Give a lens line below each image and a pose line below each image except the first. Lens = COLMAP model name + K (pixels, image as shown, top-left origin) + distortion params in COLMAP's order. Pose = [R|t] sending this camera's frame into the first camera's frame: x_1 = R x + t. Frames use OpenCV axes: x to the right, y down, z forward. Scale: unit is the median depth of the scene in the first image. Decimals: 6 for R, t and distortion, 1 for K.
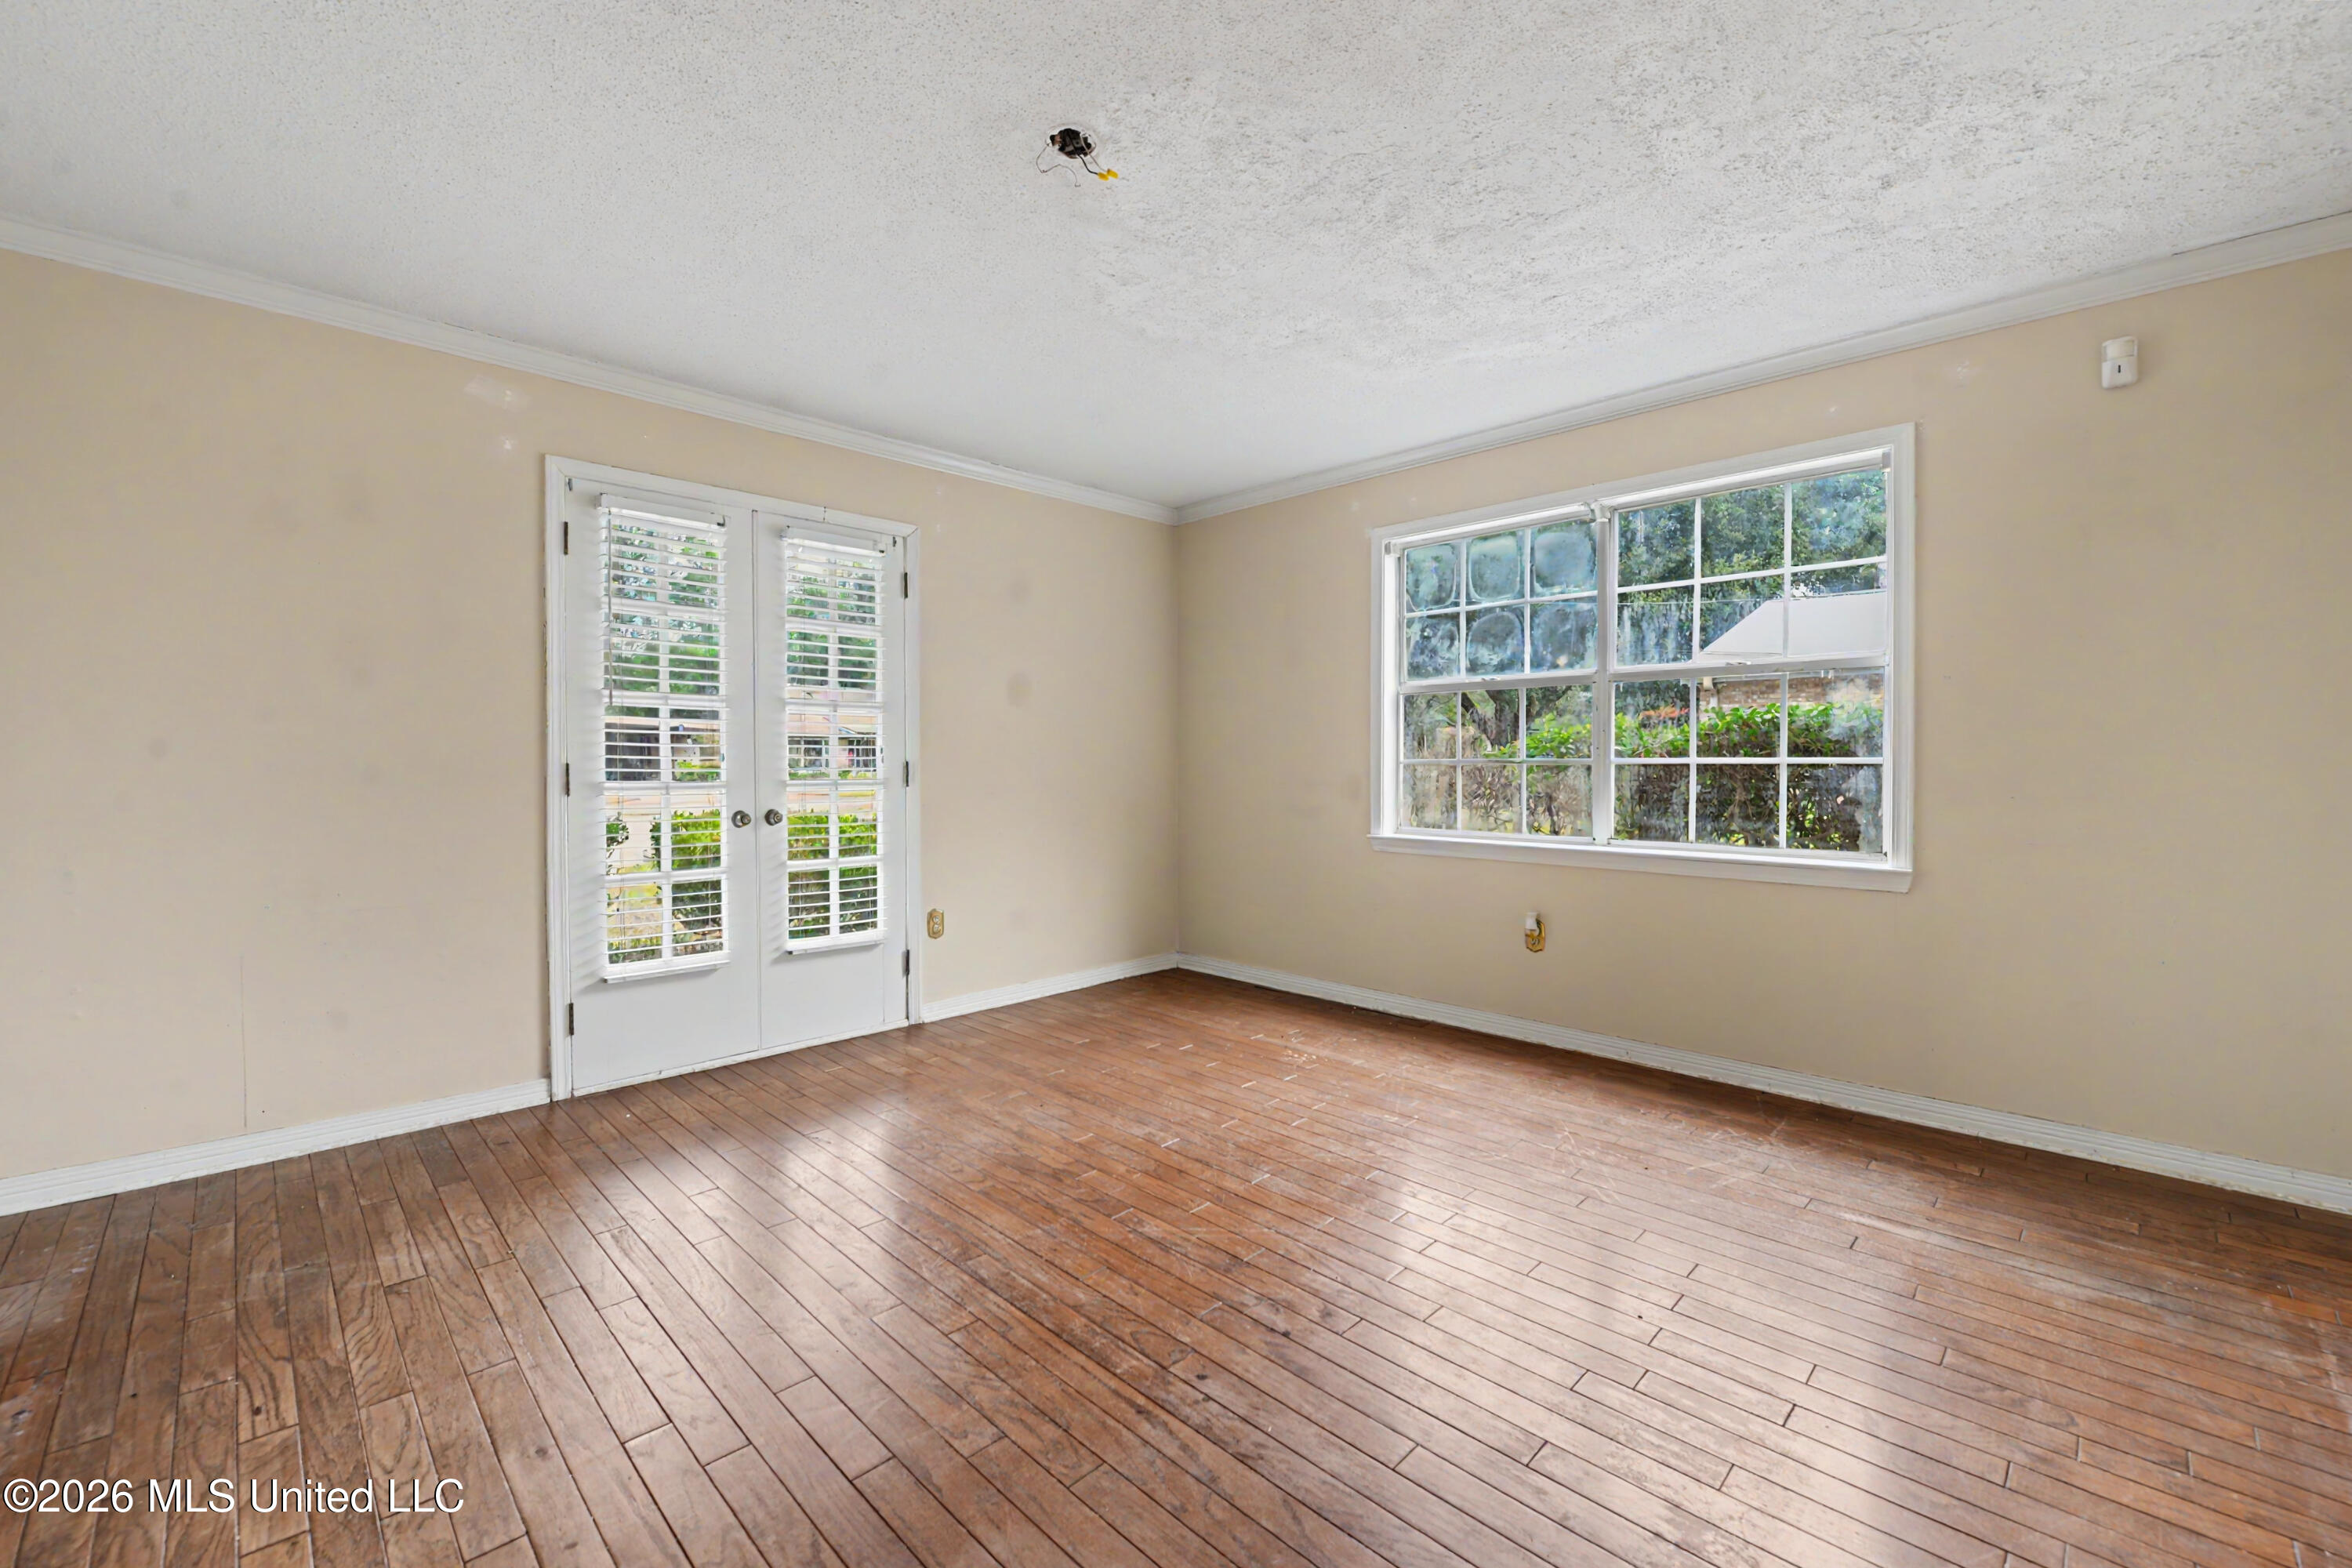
lens RADIAL K [[972.4, 0, 1174.1], [0, 972.4, 773.6], [0, 0, 1]] dist [-0.021883, -0.001222]
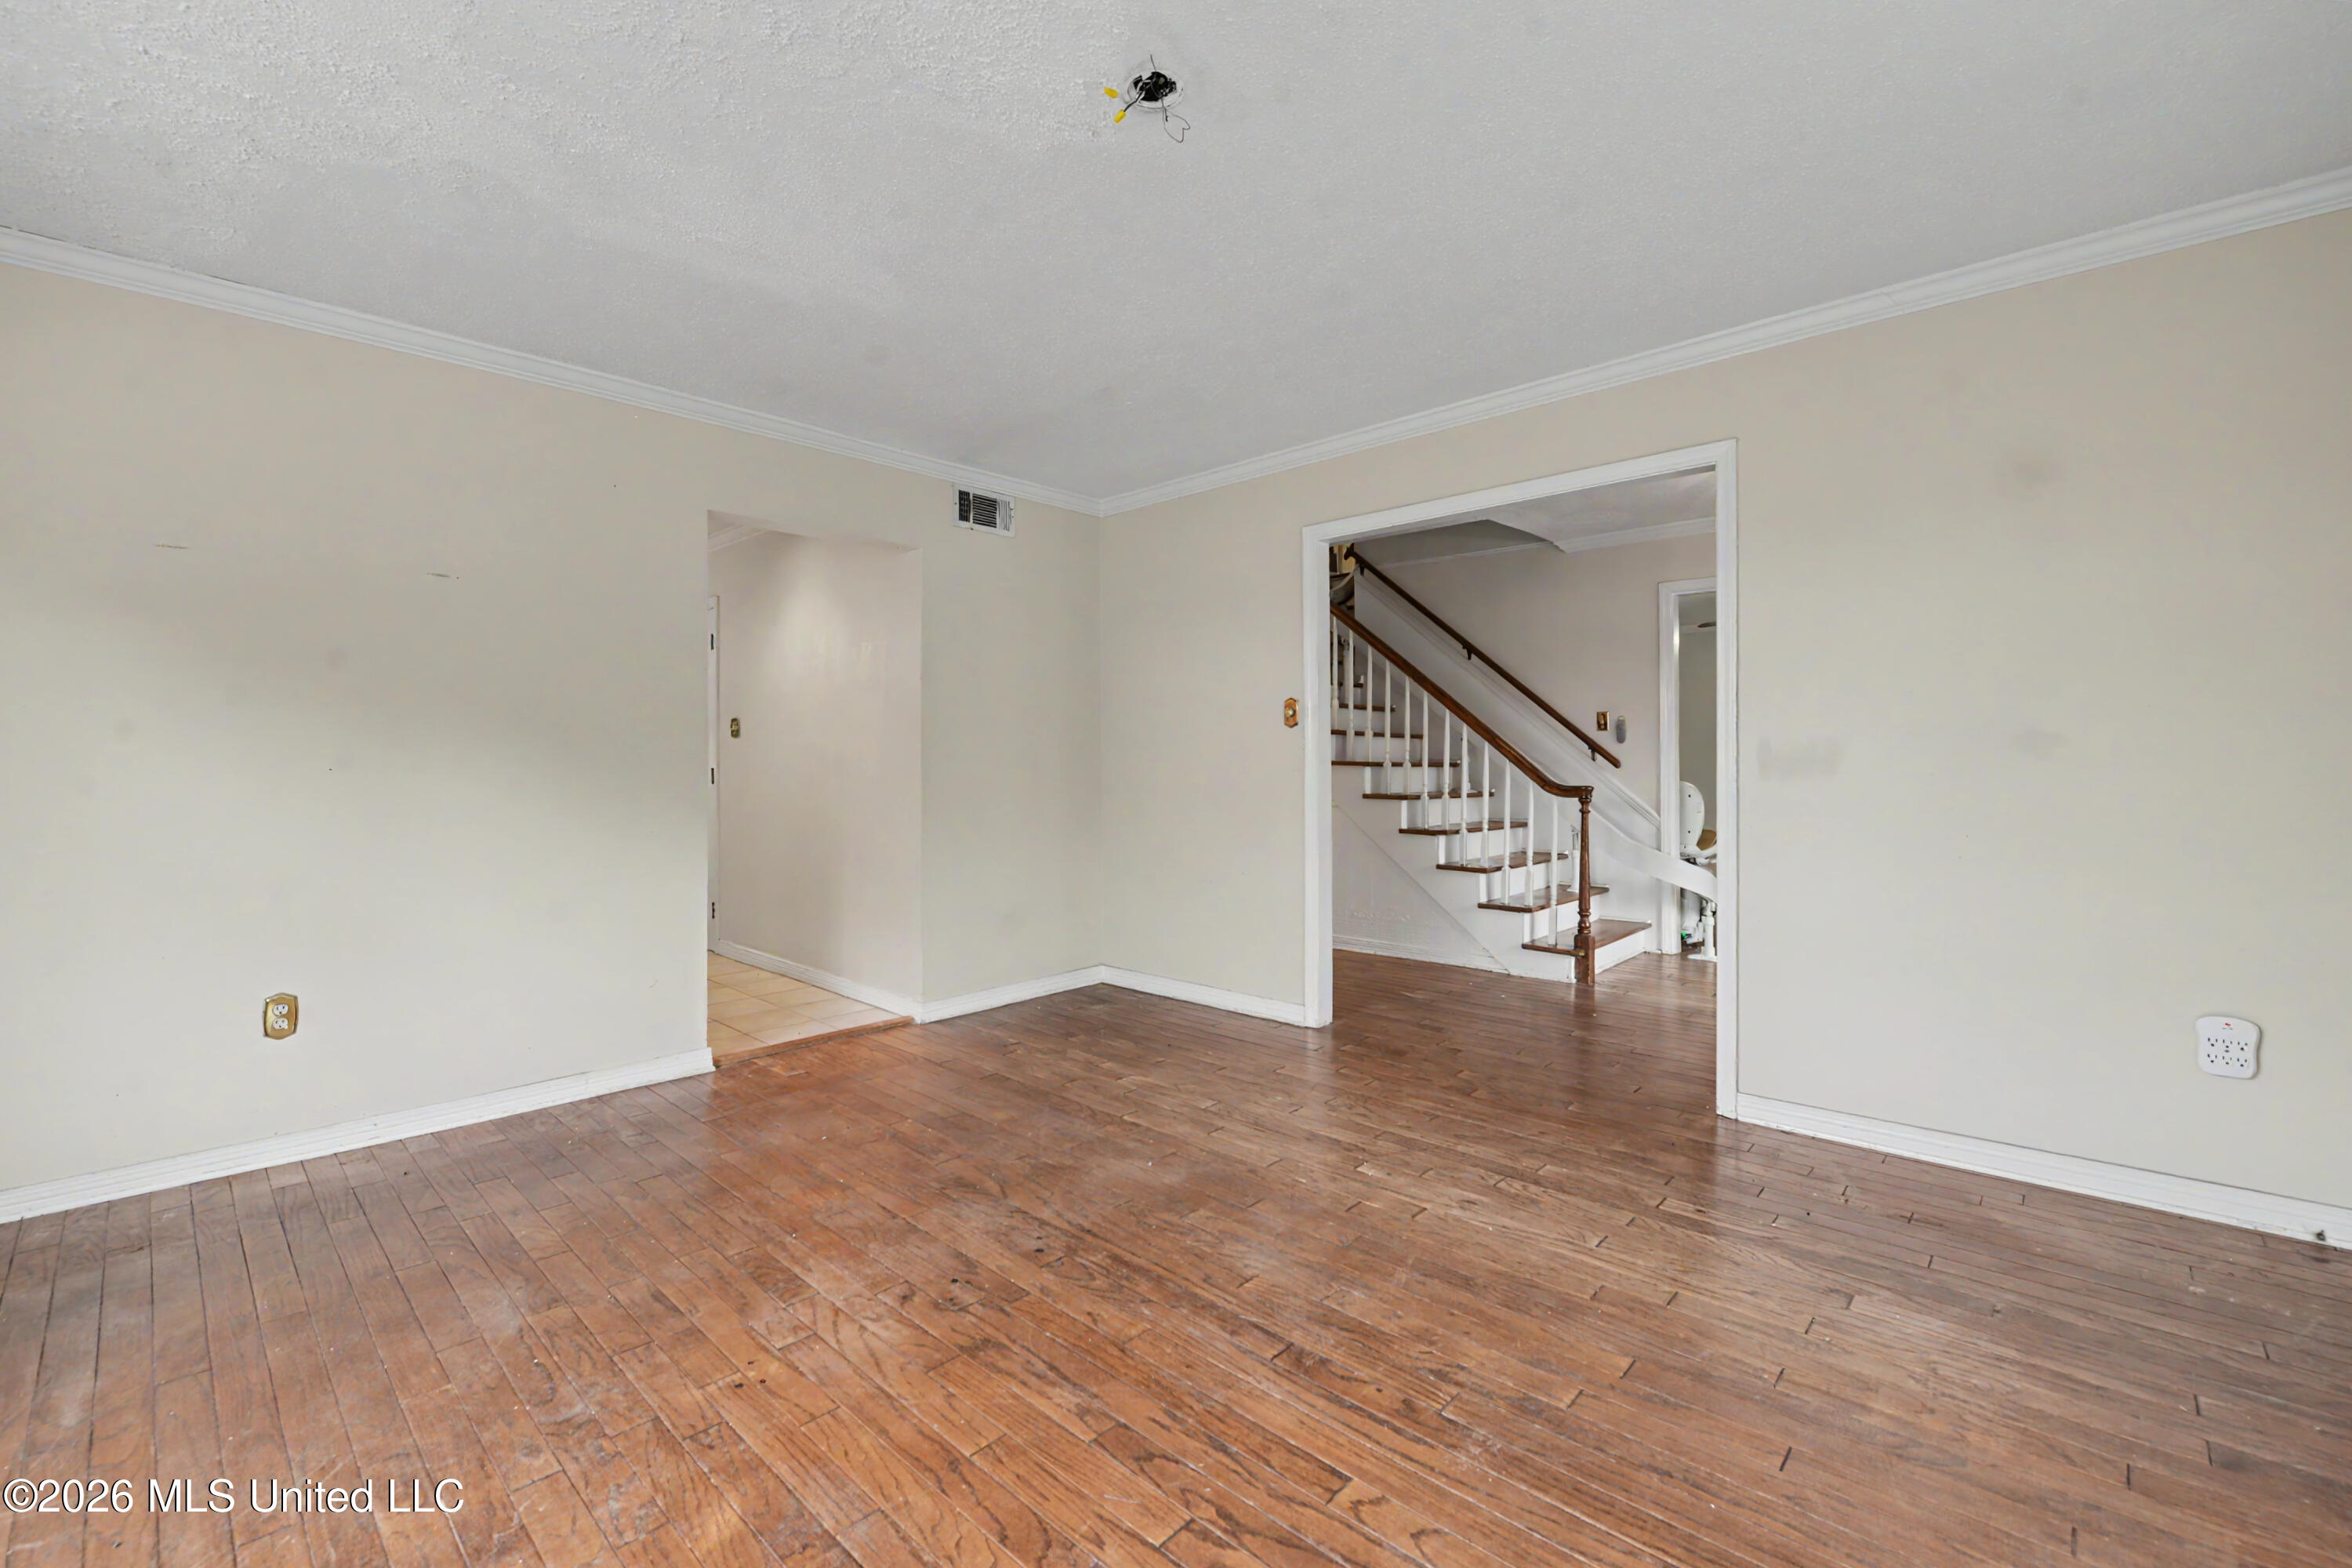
lens RADIAL K [[972.4, 0, 1171.2], [0, 972.4, 773.2], [0, 0, 1]] dist [-0.021883, -0.001222]
pose [[-0.999671, 0.005272, -0.025083, -0.105582], [0.004836, 0.999837, 0.017415, -0.023431], [0.025171, 0.017288, -0.999534, 2.051604]]
